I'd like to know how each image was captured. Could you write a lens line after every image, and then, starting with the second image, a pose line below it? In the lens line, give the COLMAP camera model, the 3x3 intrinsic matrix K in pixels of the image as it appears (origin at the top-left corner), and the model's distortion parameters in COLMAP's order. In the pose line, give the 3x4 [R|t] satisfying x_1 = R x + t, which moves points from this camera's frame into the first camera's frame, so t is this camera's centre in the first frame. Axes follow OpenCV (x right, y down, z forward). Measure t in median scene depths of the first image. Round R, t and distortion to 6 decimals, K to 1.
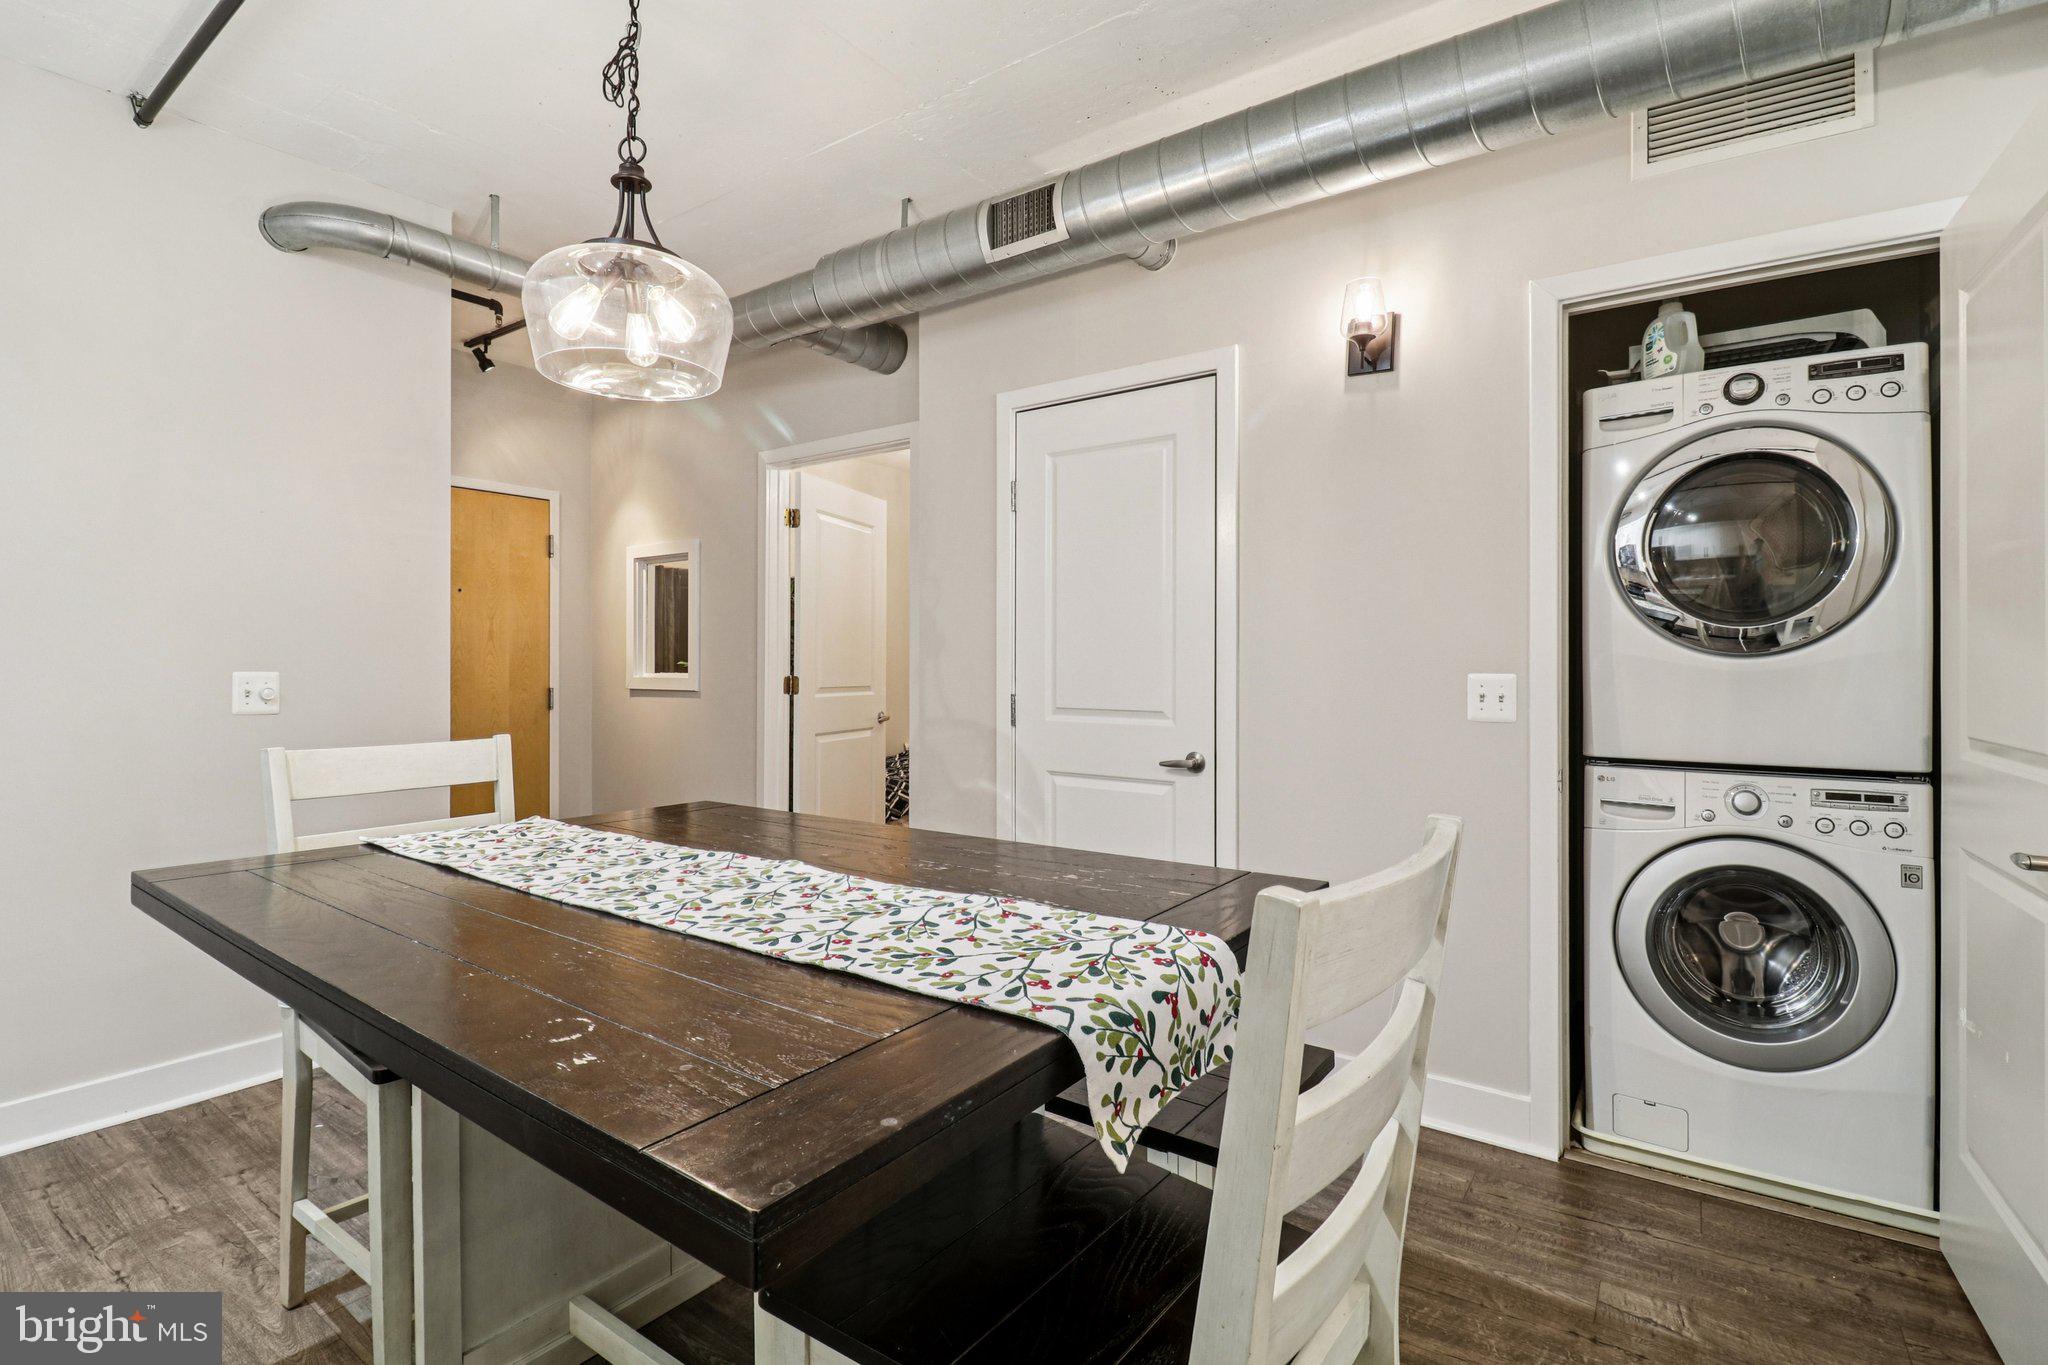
lens RADIAL K [[957.1, 0, 1031.5], [0, 957.1, 671.5], [0, 0, 1]] dist [0.007590, -0.014003]
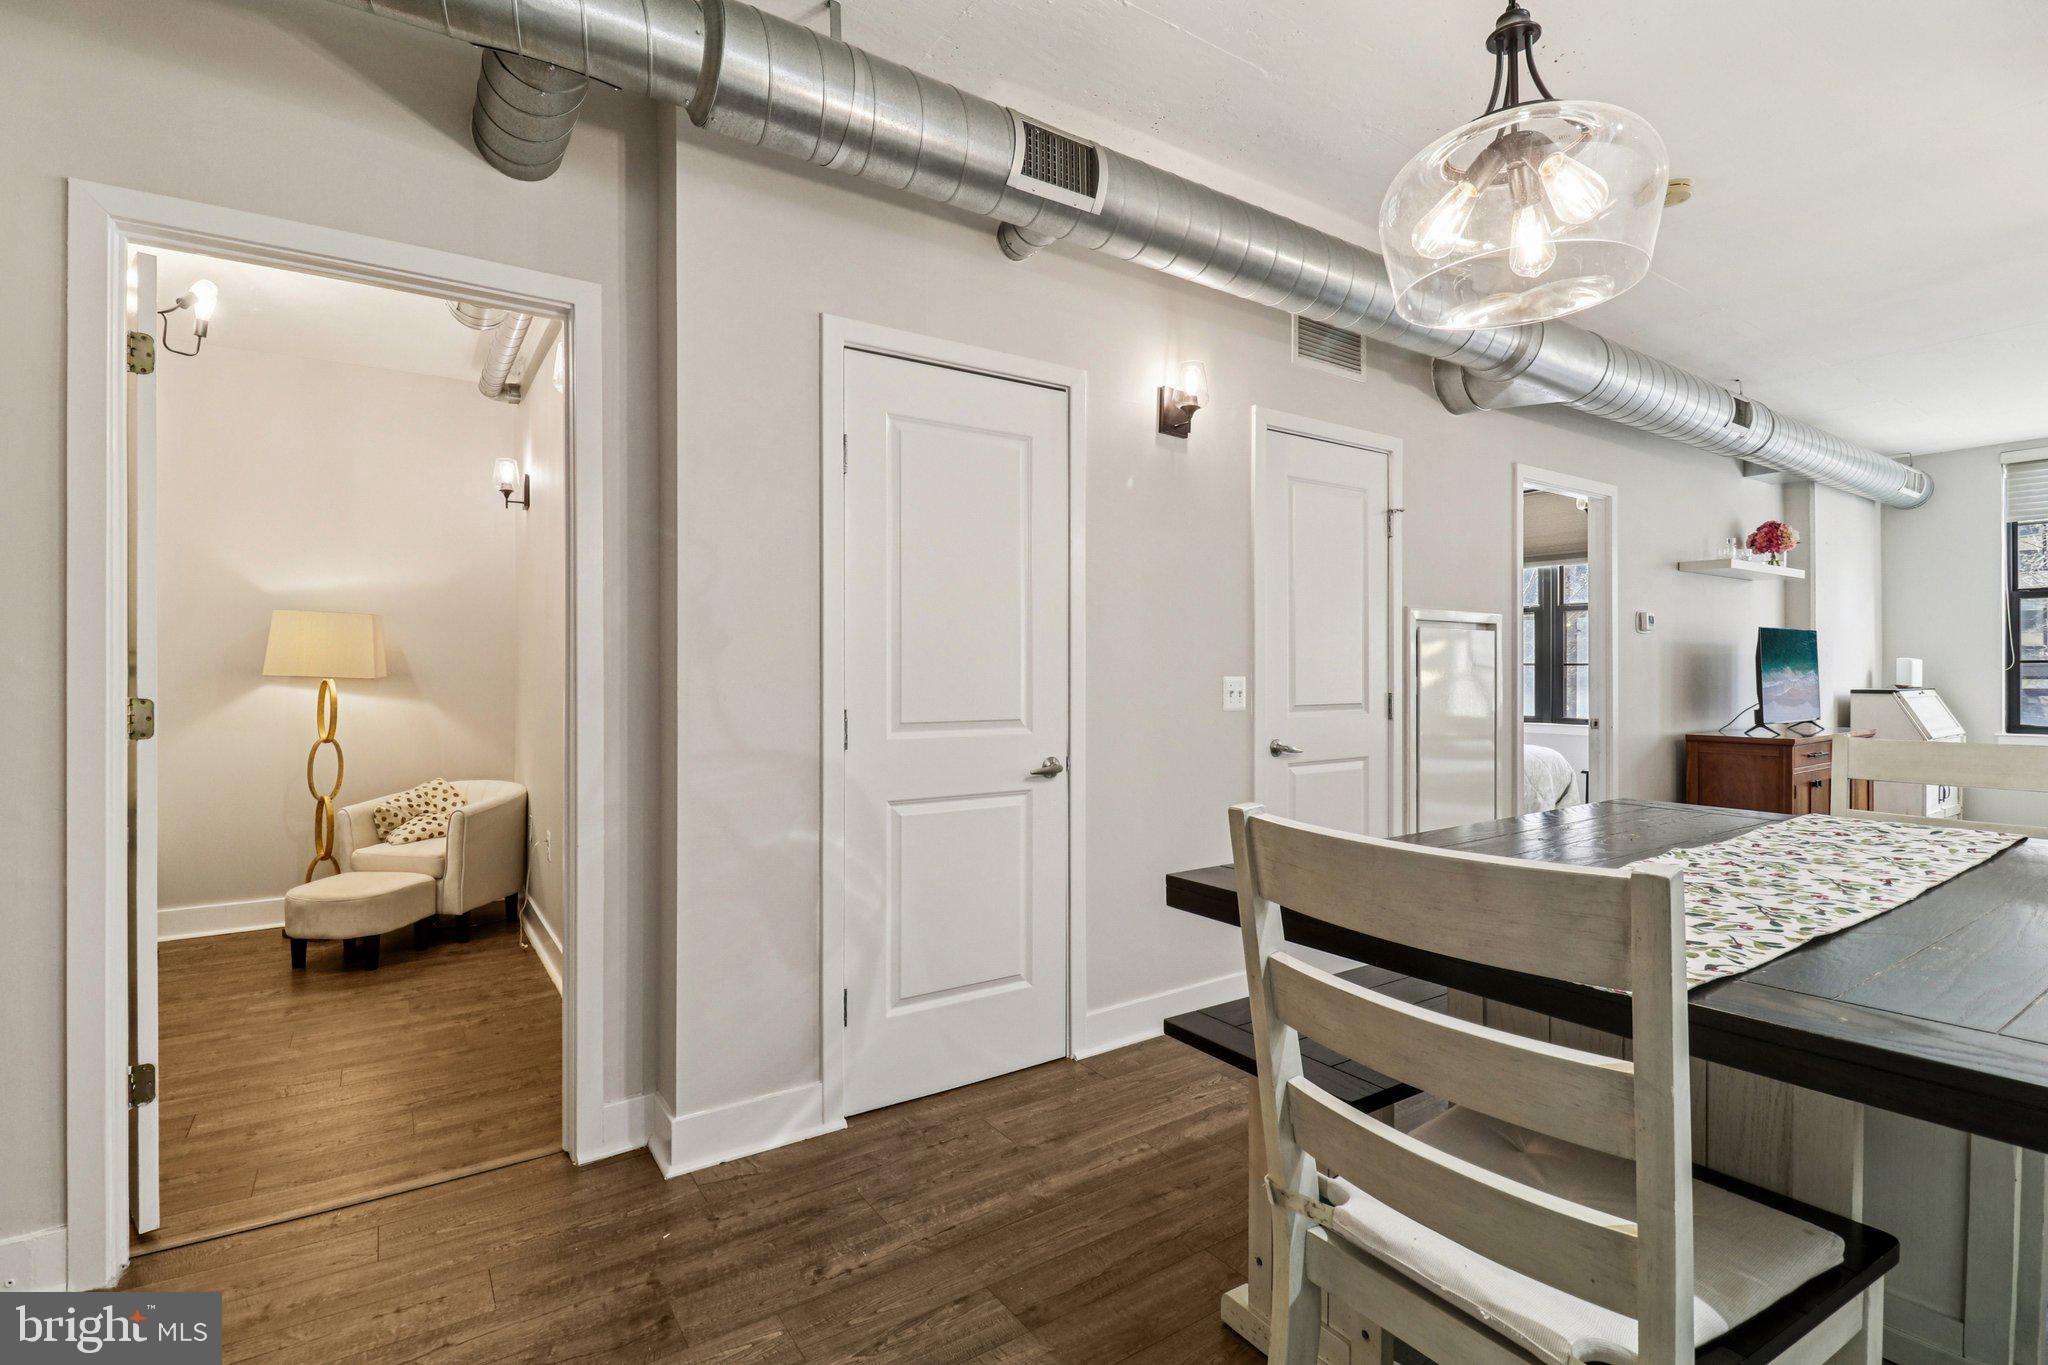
lens RADIAL K [[957.1, 0, 1020.9], [0, 957.1, 676.4], [0, 0, 1]] dist [0.007590, -0.014003]
pose [[0.348216, -0.002772, 0.937410, -0.773854], [0.013451, 0.999907, -0.002039, 0.000843], [-0.937318, 0.013319, 0.348221, 0.668196]]
